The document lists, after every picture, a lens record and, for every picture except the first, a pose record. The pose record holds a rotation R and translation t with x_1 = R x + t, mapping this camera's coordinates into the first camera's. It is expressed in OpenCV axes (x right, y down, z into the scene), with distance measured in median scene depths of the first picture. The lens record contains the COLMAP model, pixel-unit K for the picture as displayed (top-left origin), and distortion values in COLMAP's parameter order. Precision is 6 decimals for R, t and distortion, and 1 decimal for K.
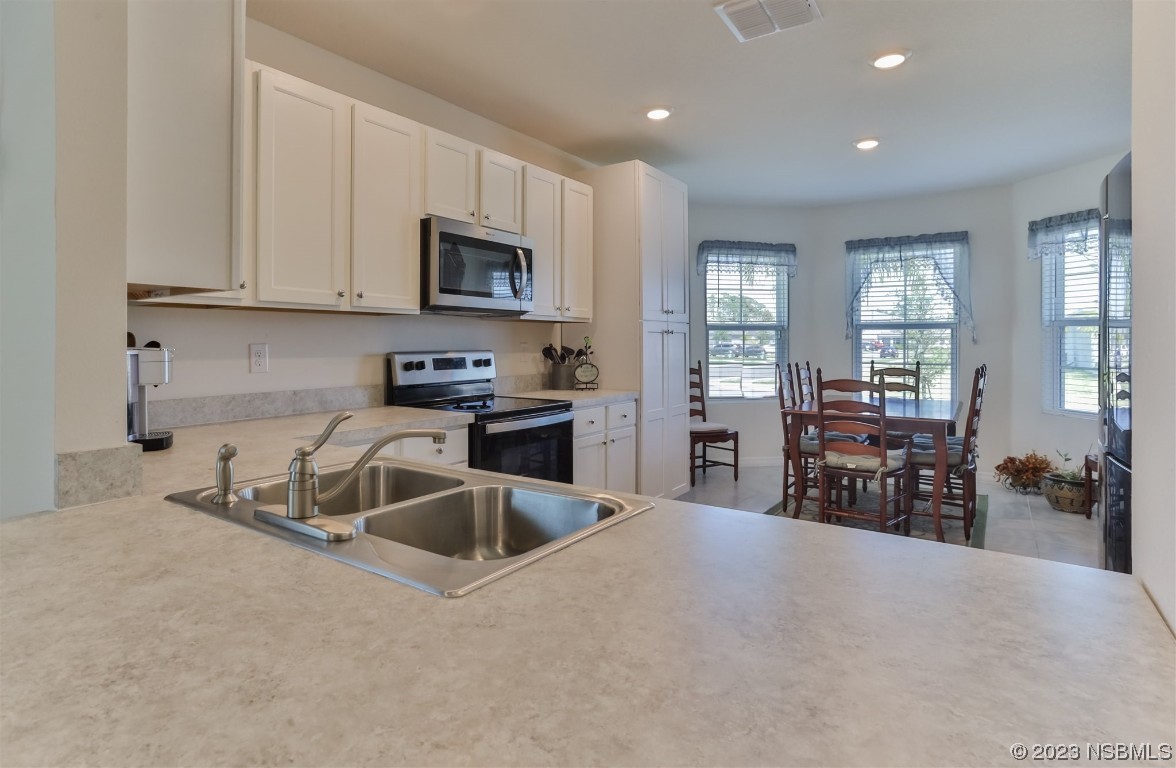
lens RADIAL K [[626.3, 0, 520.3], [0, 626.3, 346.2], [0, 0, 1]] dist [-0.030230, 0.000174]
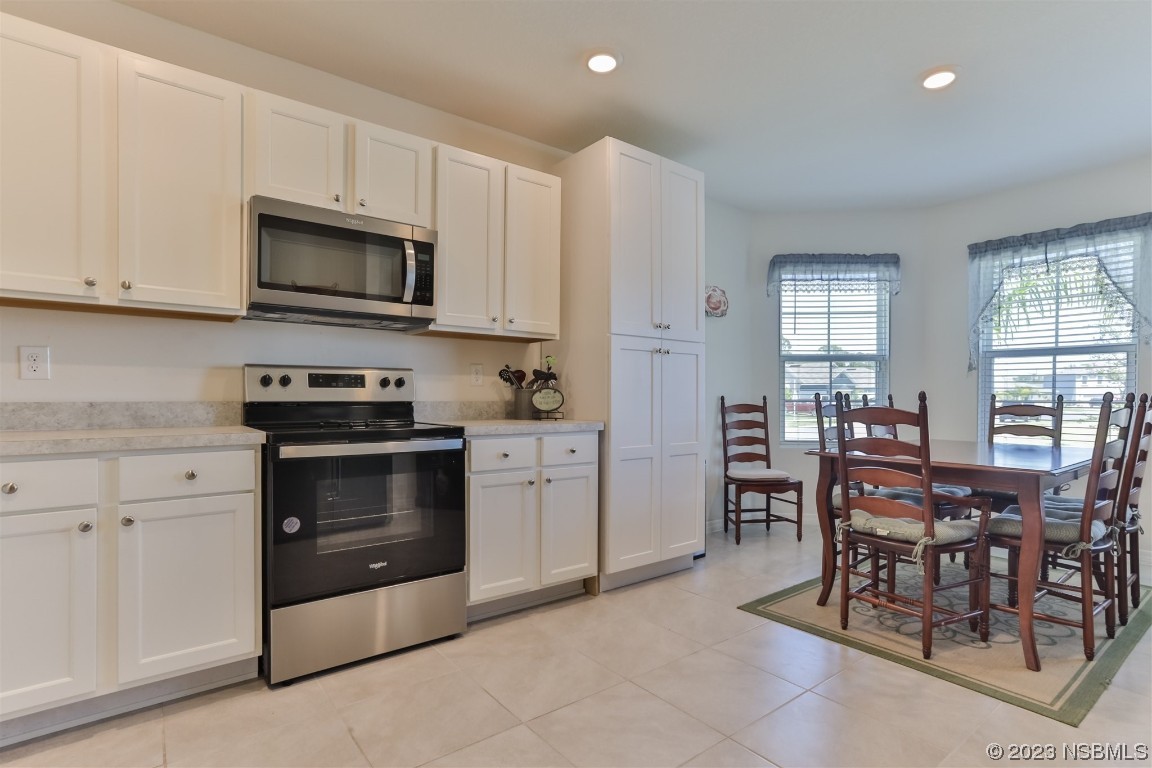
lens RADIAL K [[568.6, 0, 578.4], [0, 568.6, 398.0], [0, 0, 1]] dist [-0.018971, 0.016311]
pose [[0.968444, 0.005698, -0.249166, 0.331933], [-0.006740, 0.999972, -0.003328, 0.042777], [0.249140, 0.004903, 0.968455, 0.272498]]
